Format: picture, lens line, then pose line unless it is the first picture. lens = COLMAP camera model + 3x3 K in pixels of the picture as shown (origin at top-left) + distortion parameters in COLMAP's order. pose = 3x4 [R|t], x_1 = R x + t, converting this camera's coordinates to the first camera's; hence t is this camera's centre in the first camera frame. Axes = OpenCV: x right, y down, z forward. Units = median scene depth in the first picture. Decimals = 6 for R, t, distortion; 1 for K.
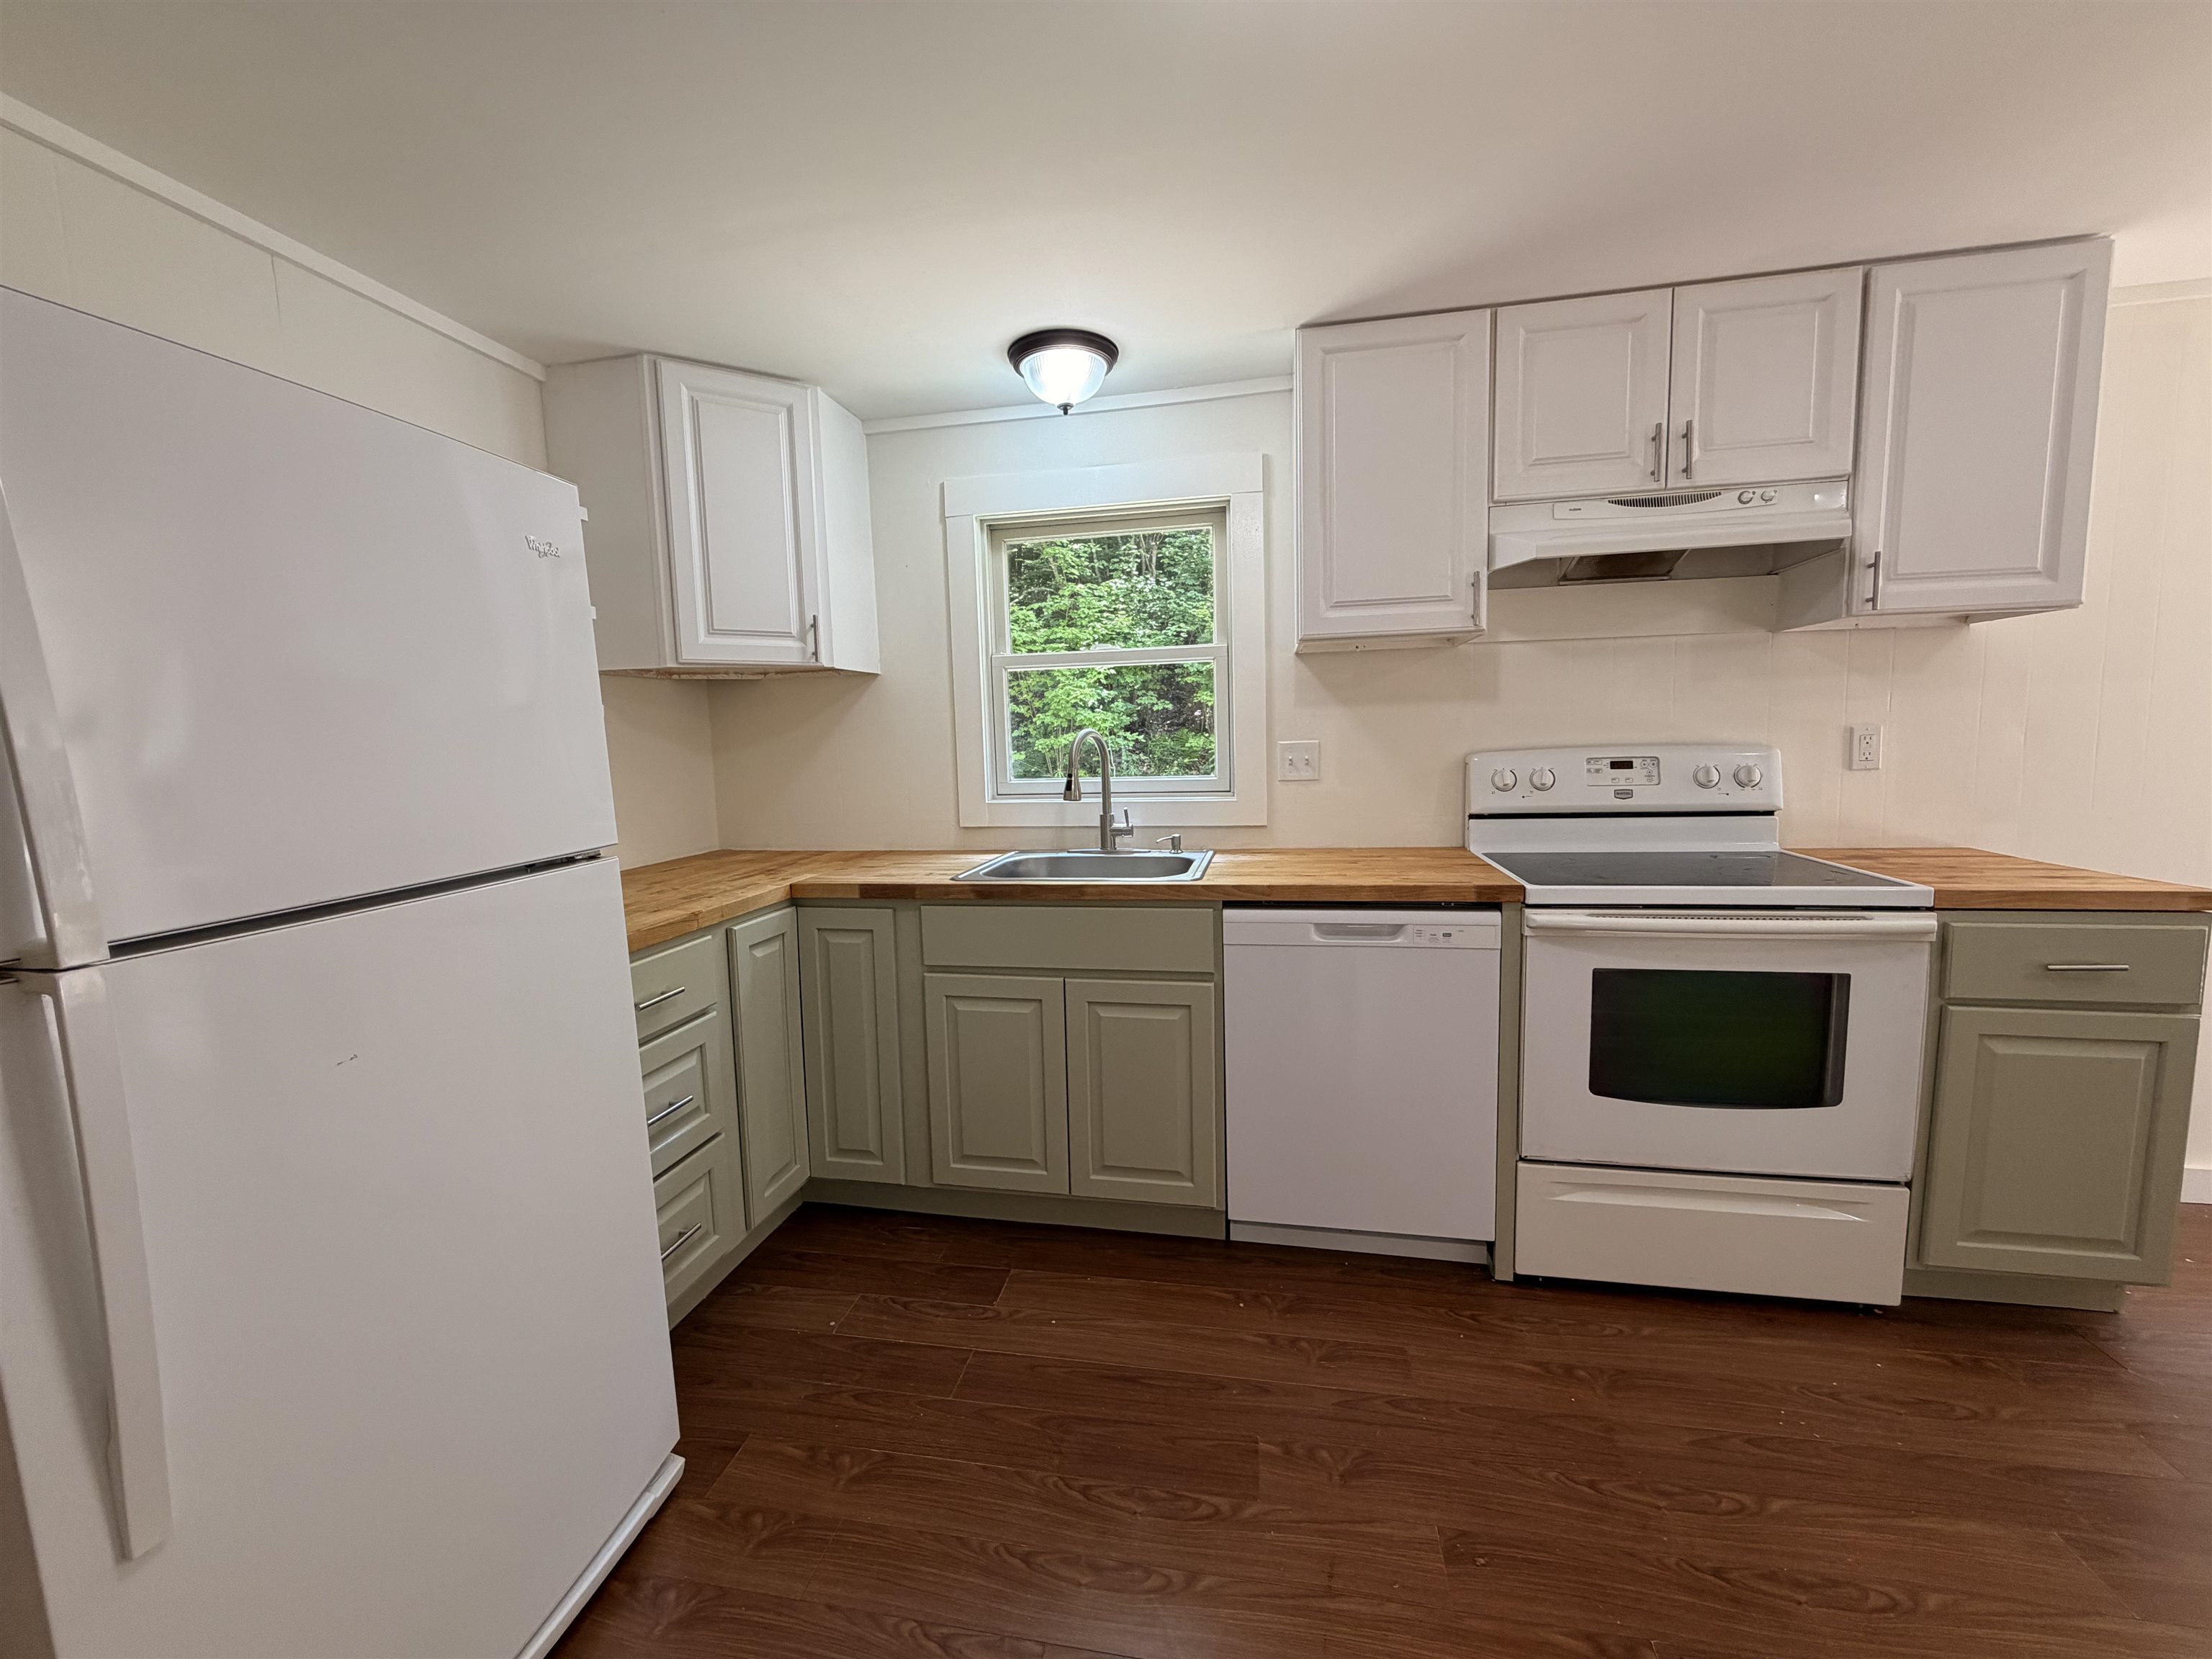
lens RADIAL K [[884.4, 0, 1099.0], [0, 884.4, 825.7], [0, 0, 1]] dist [0.000259, -0.000379]
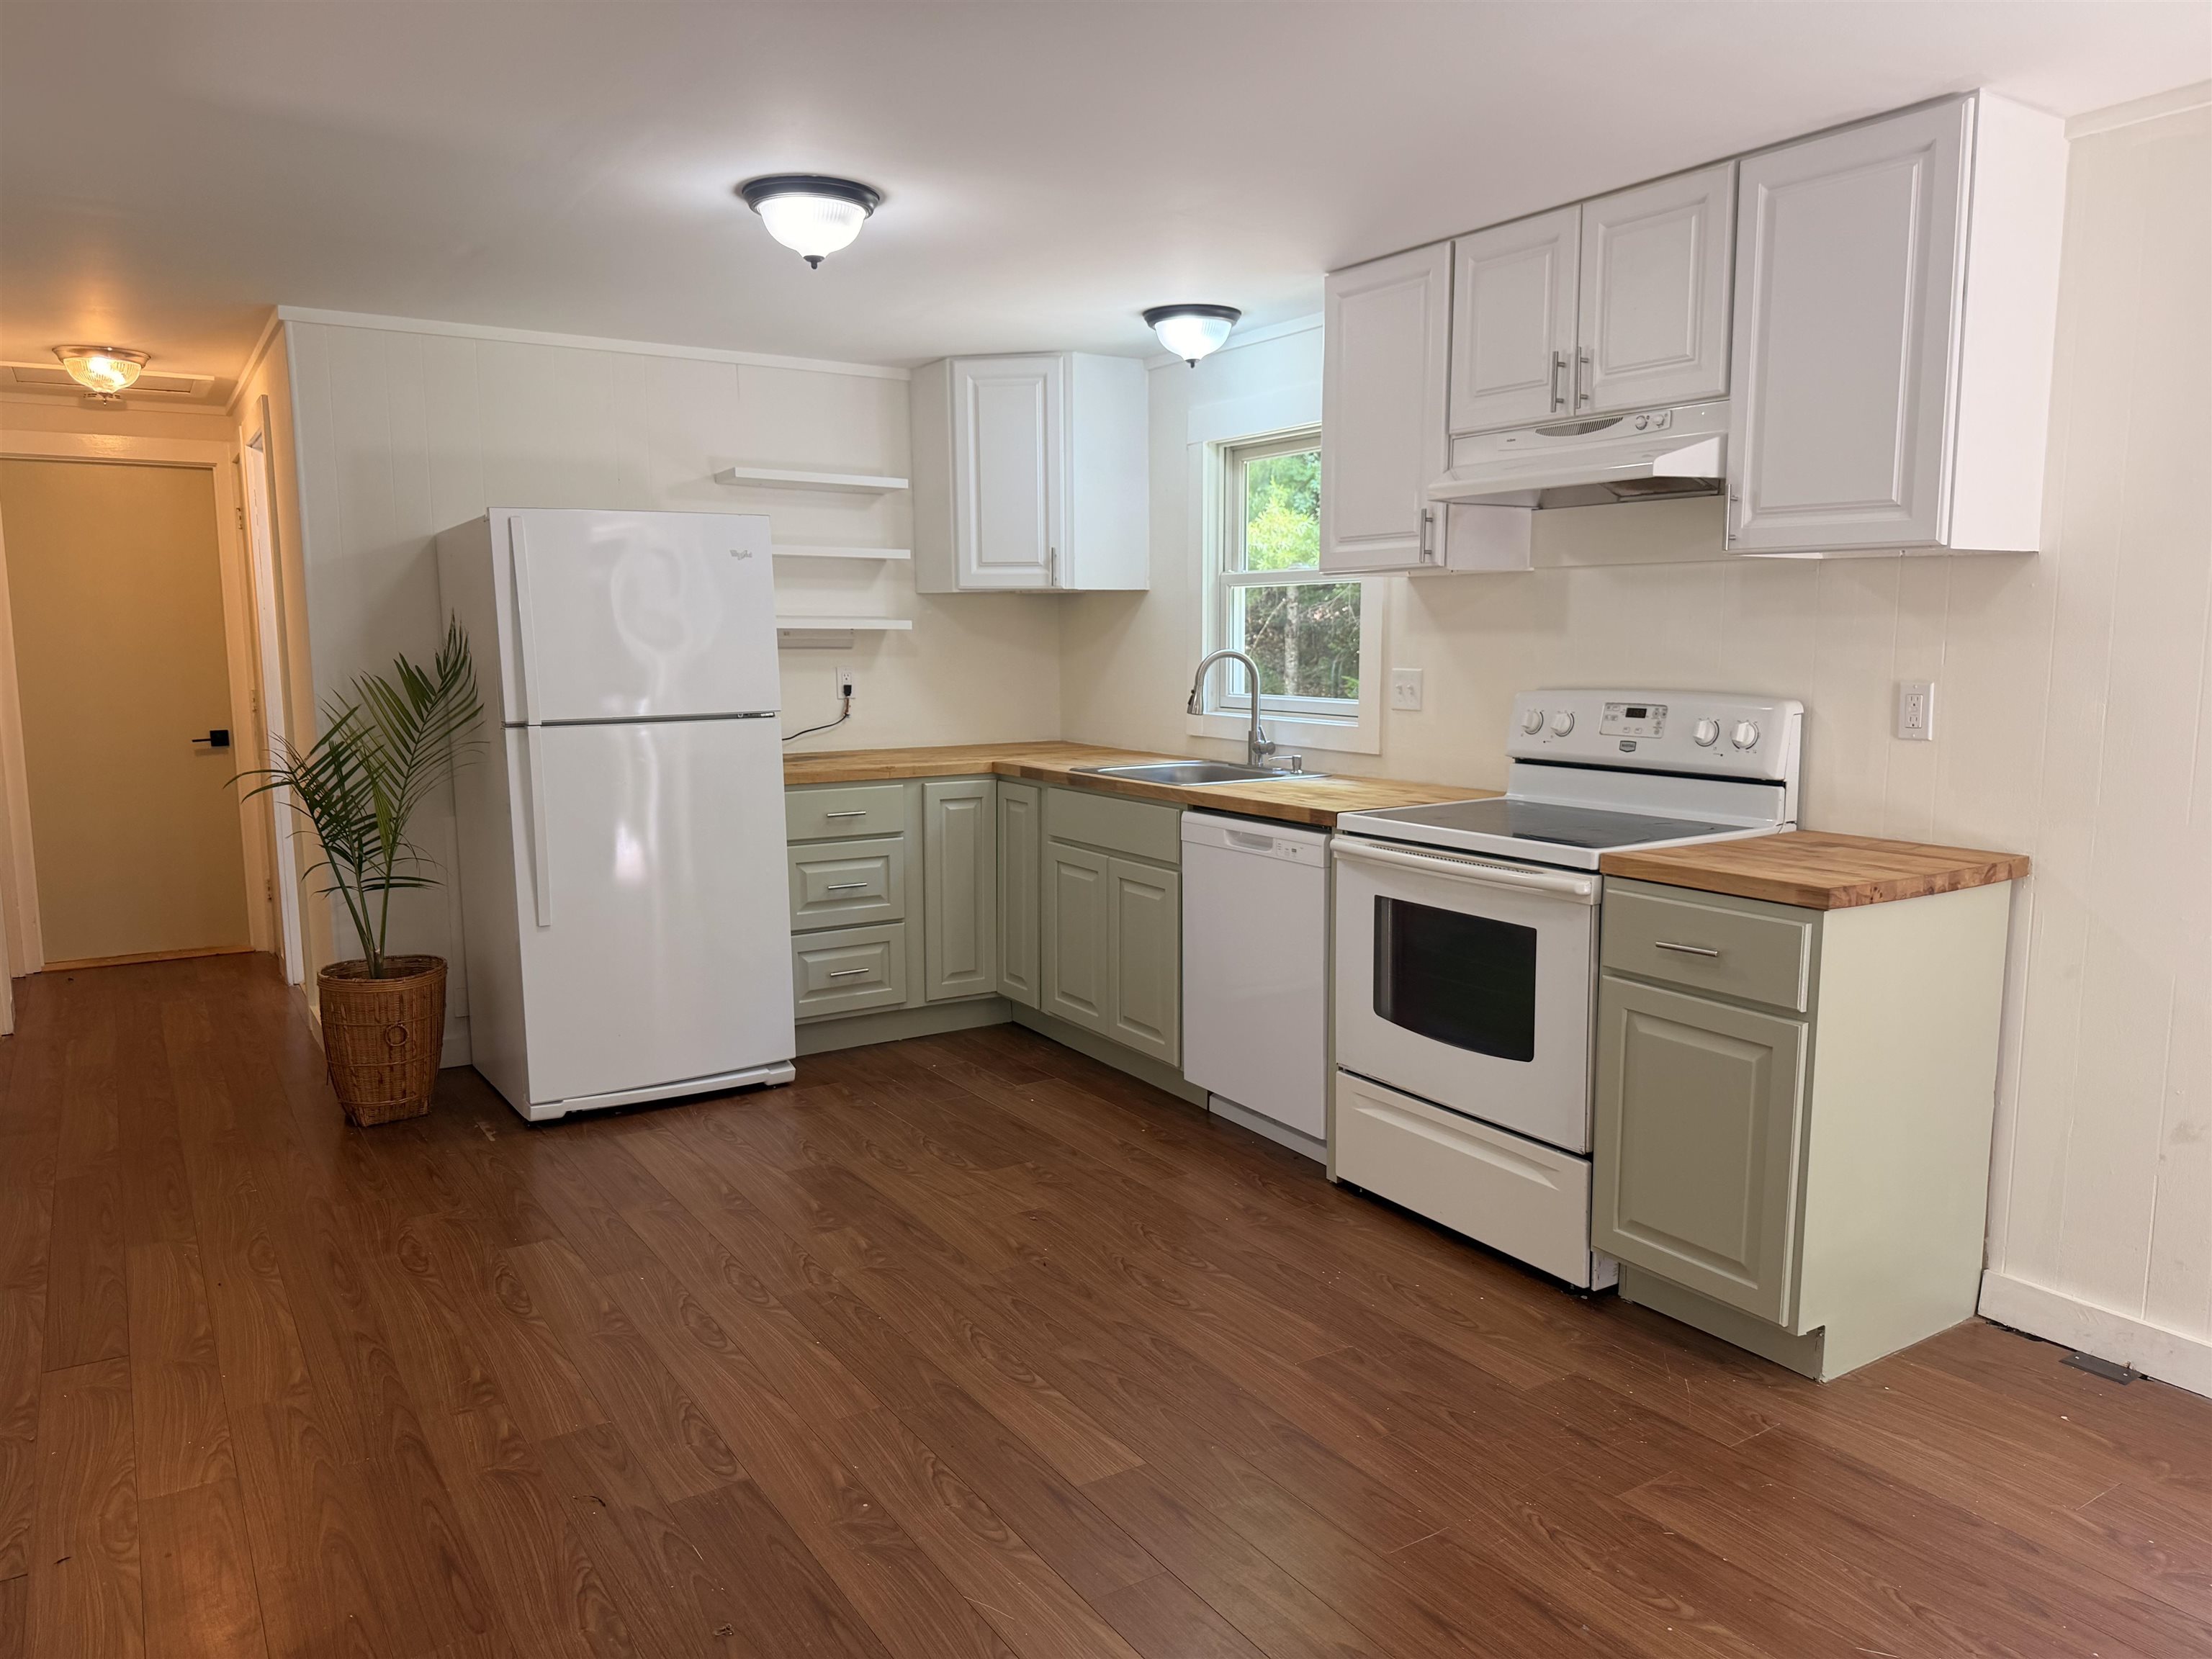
lens RADIAL K [[1563.8, 0, 1106.0], [0, 1563.8, 829.5], [0, 0, 1]] dist [0.128485, -0.217191]
pose [[0.685436, 0.119815, -0.718208, 1.429543], [-0.086279, 0.992784, 0.083279, -0.041450], [0.723003, 0.004884, 0.690827, -0.471780]]
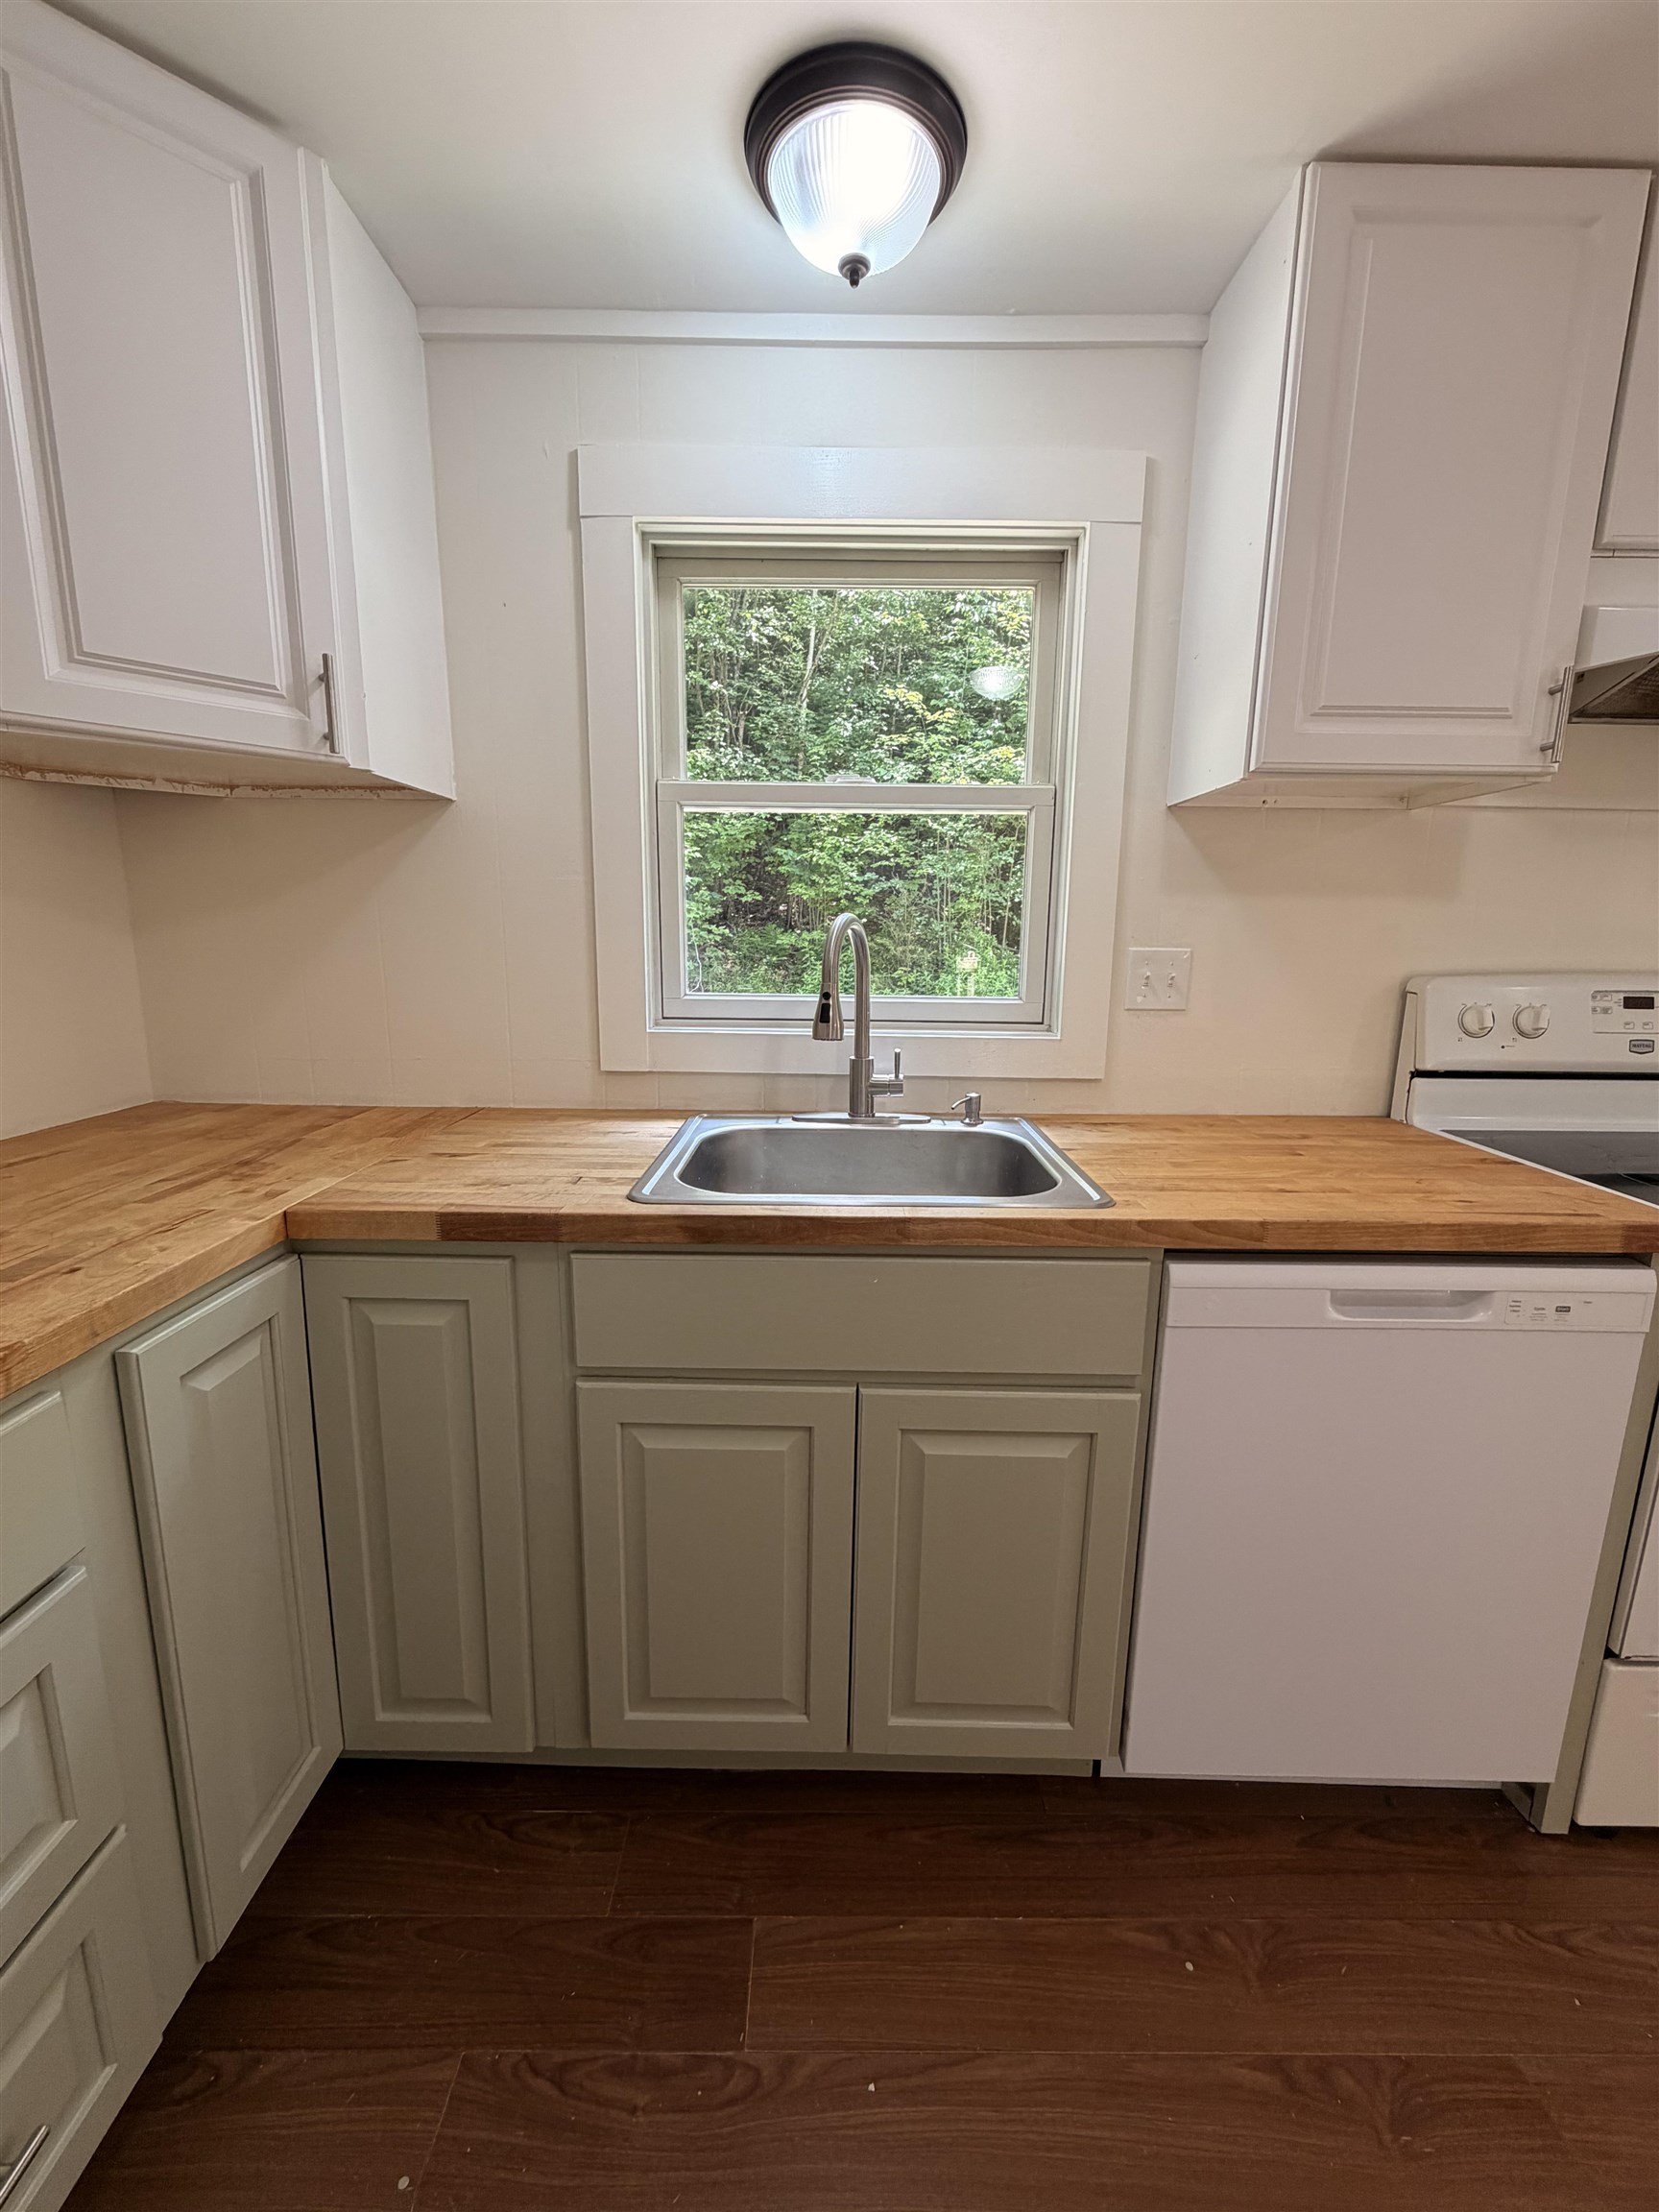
lens RADIAL K [[884.4, 0, 828.3], [0, 884.4, 1098.1], [0, 0, 1]] dist [0.000259, -0.000379]
pose [[0.980874, 0.004804, 0.194586, -0.151818], [-0.021289, 0.996346, 0.082716, -0.040883], [-0.193477, -0.085277, 0.977392, 0.476265]]
